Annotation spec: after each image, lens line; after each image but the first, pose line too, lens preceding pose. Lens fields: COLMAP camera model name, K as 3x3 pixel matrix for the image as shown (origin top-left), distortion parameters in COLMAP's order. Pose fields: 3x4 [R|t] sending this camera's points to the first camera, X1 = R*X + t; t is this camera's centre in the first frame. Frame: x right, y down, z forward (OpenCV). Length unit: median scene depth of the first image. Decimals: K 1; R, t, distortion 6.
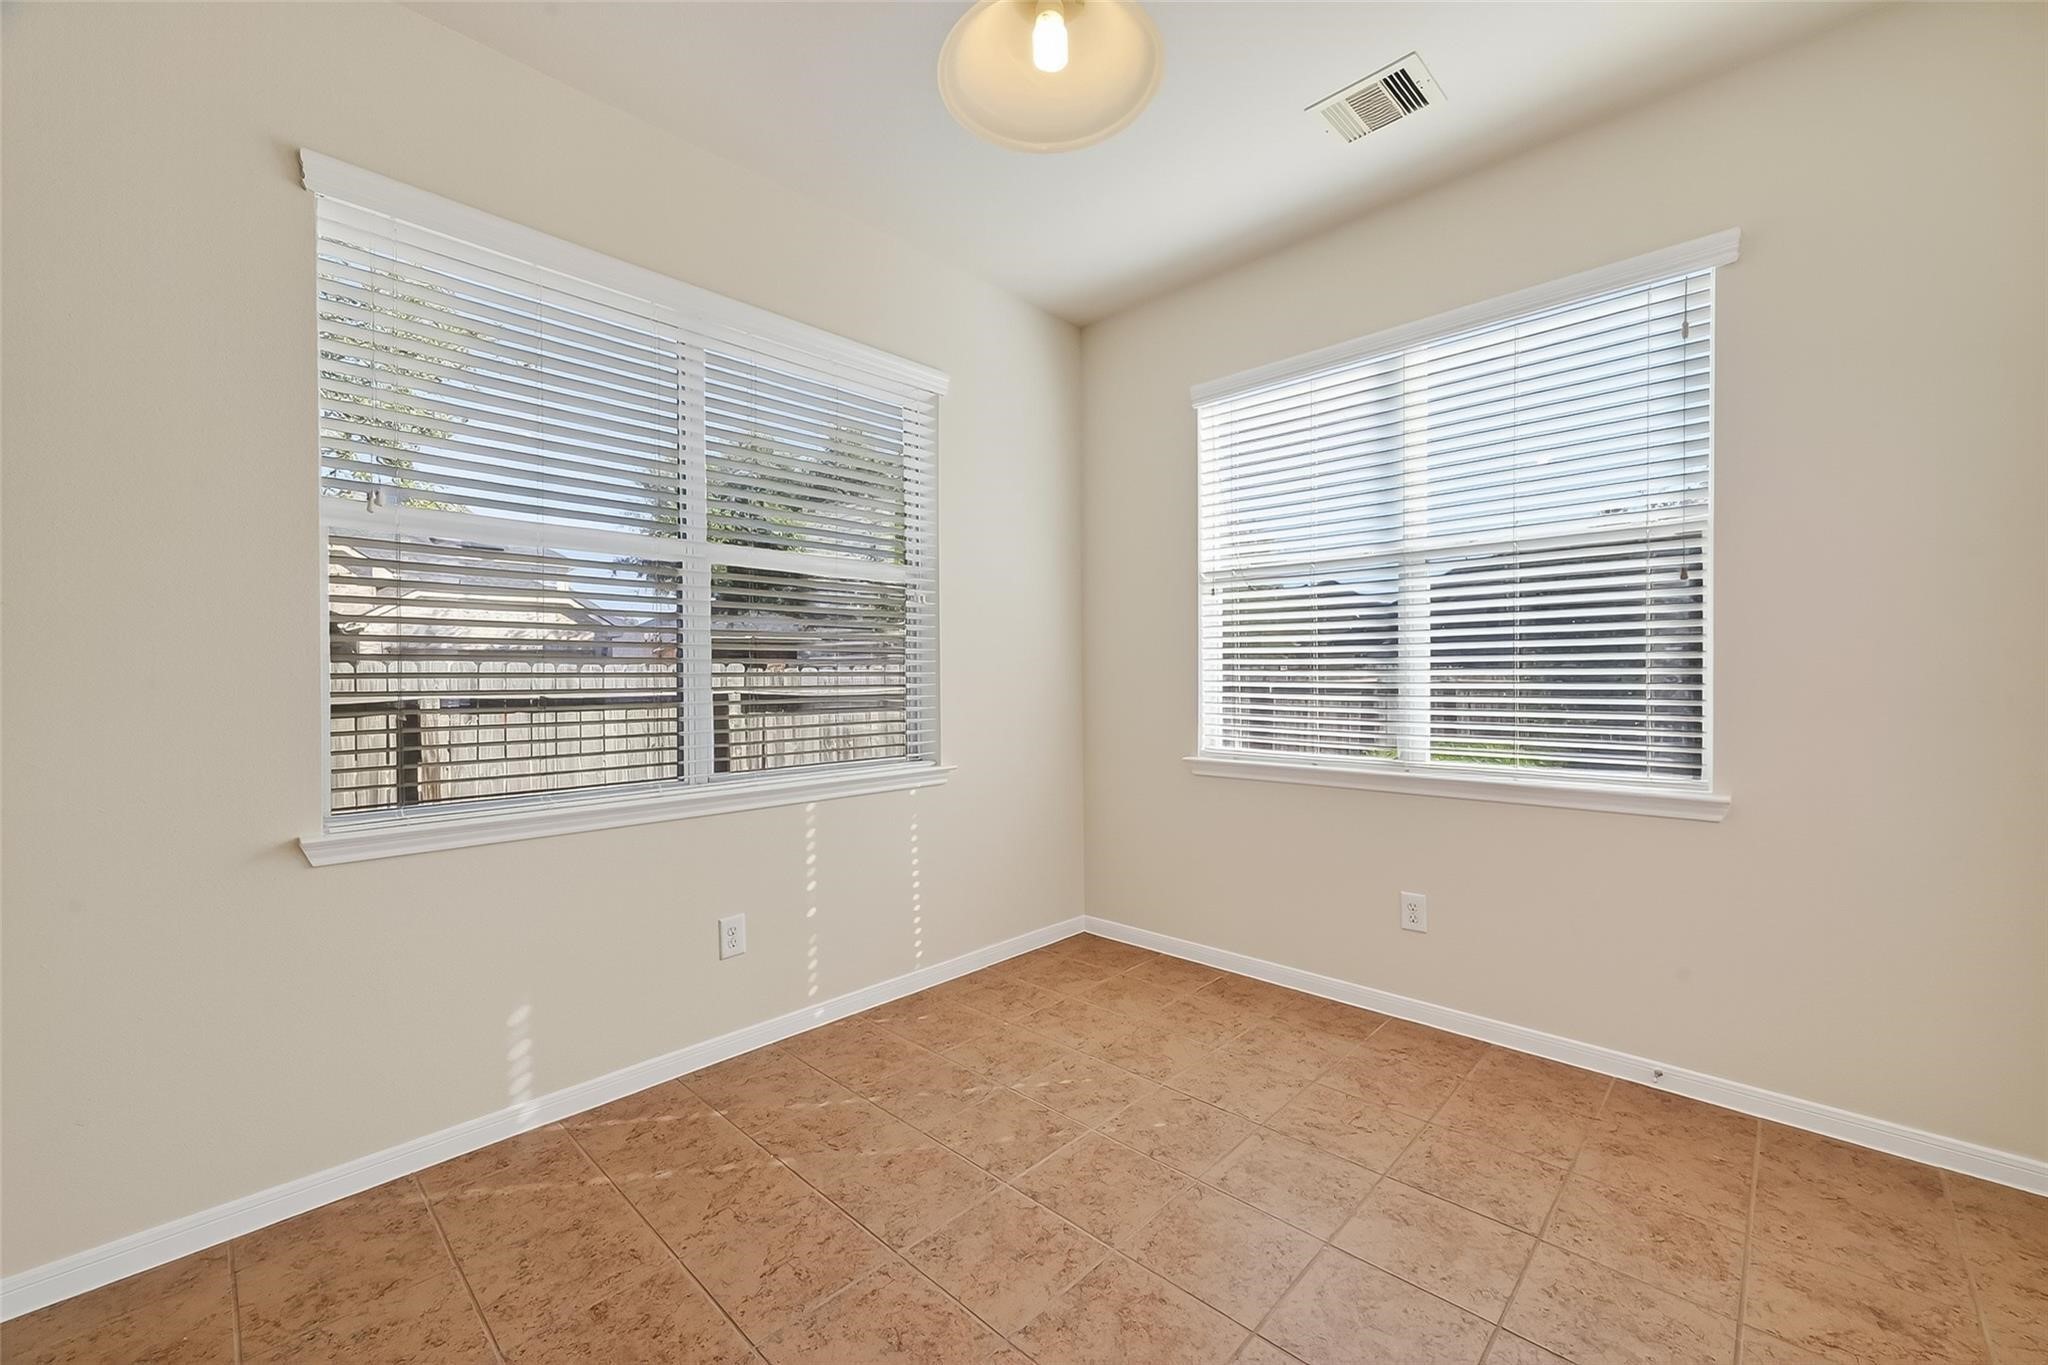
lens RADIAL K [[838.5, 0, 1027.6], [0, 838.5, 683.6], [0, 0, 1]] dist [0.013815, -0.000086]
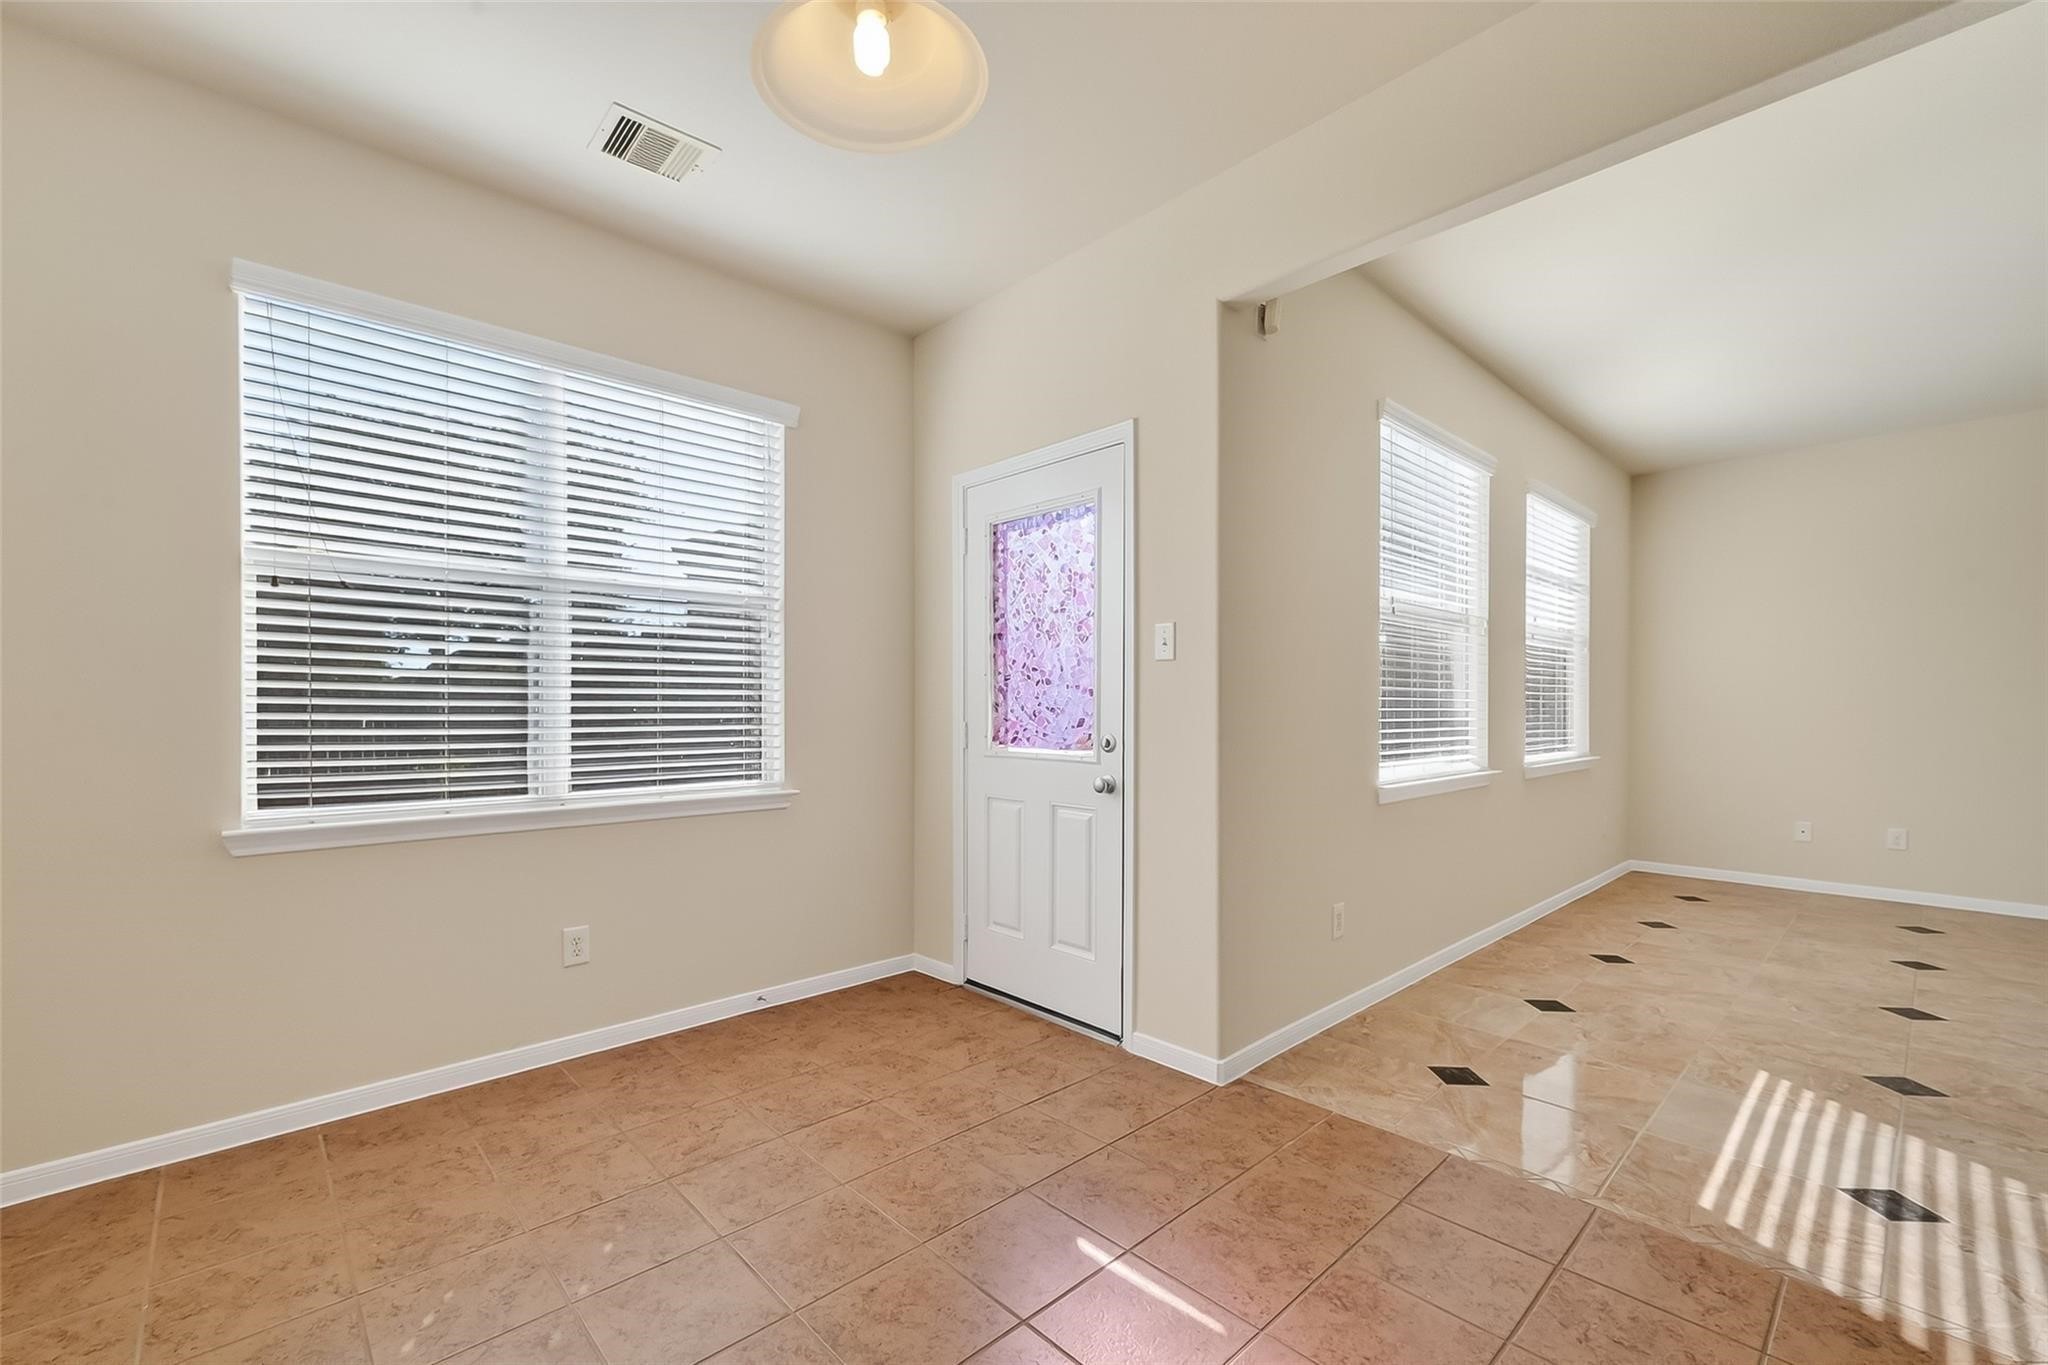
lens RADIAL K [[838.5, 0, 1029.6], [0, 838.5, 718.3], [0, 0, 1]] dist [0.013815, -0.000086]
pose [[0.053286, -0.004964, 0.998567, -0.551684], [0.009321, 0.999947, 0.004473, 0.006336], [-0.998536, 0.009070, 0.053330, 0.462123]]
